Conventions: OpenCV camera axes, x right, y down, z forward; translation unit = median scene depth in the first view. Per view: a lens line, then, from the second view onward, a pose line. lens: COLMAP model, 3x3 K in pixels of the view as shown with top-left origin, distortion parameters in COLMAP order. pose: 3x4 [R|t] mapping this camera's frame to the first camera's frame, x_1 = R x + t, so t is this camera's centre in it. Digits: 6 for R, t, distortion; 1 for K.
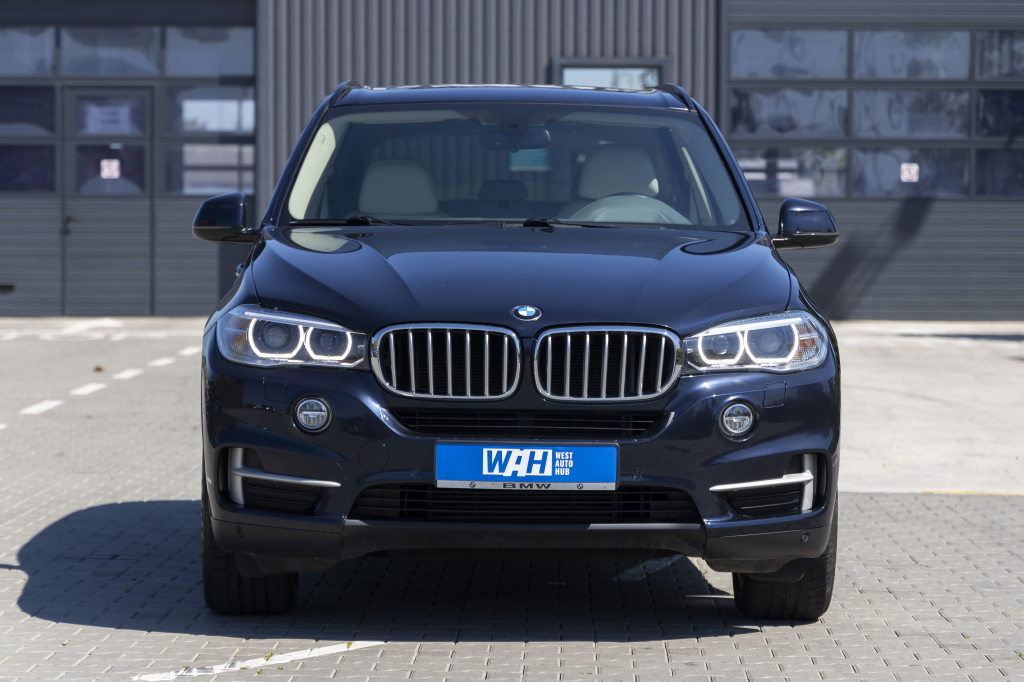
lens RADIAL K [[3226.6, 0, 512.0], [0, 3226.6, 341.0], [0, 0, 1]] dist [0.089915, -0.013589]
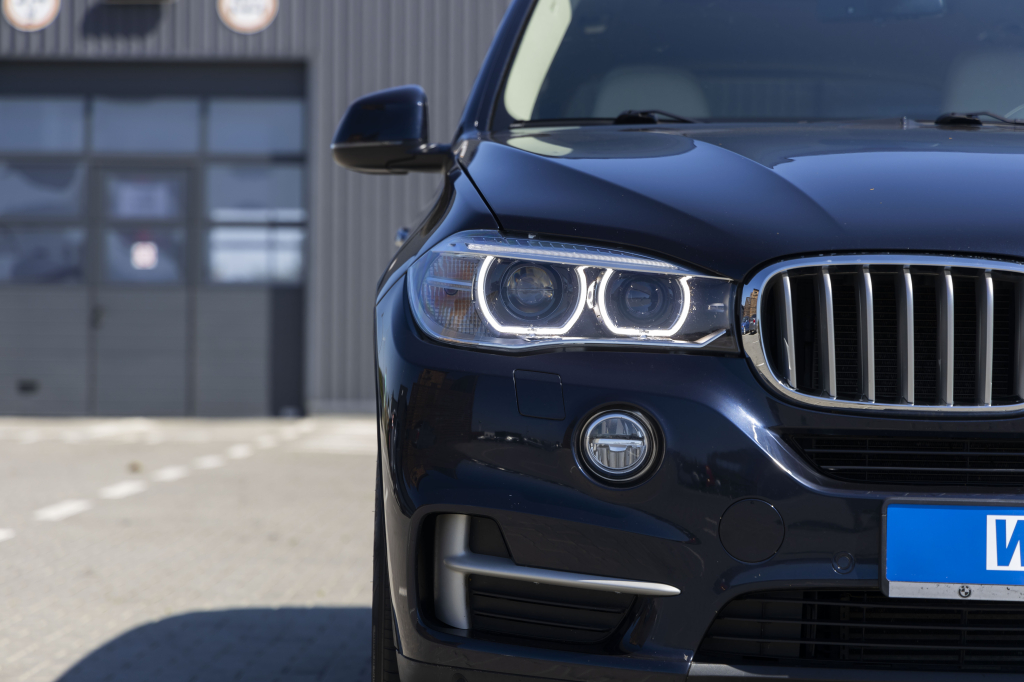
lens RADIAL K [[3135.4, 0, 466.3], [0, 3135.4, 340.8], [0, 0, 1]] dist [0.055231, 0.681985]
pose [[0.999829, 0.003945, -0.018048, -0.075017], [-0.004726, 0.999047, -0.043398, 0.027339], [0.017860, 0.043476, 0.998895, 0.521318]]
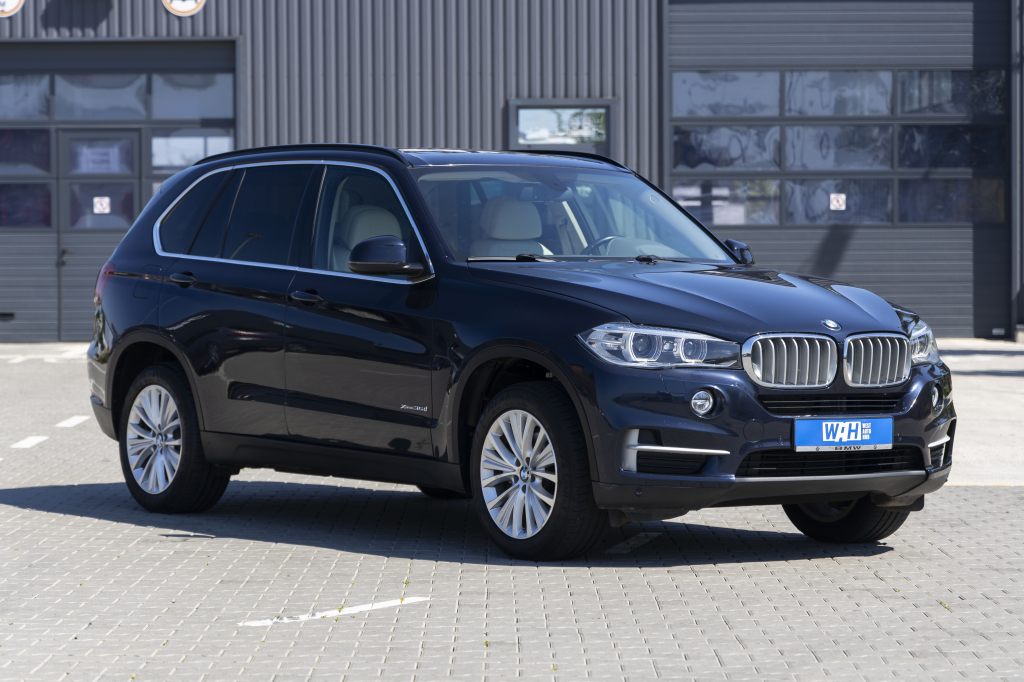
lens RADIAL K [[3135.4, 0, 466.3], [0, 3135.4, 340.8], [0, 0, 1]] dist [0.055231, 0.681985]
pose [[0.999939, -0.009526, 0.005560, -0.030417], [0.009564, 0.999931, -0.006838, 0.002453], [-0.005494, 0.006891, 0.999961, -0.203127]]
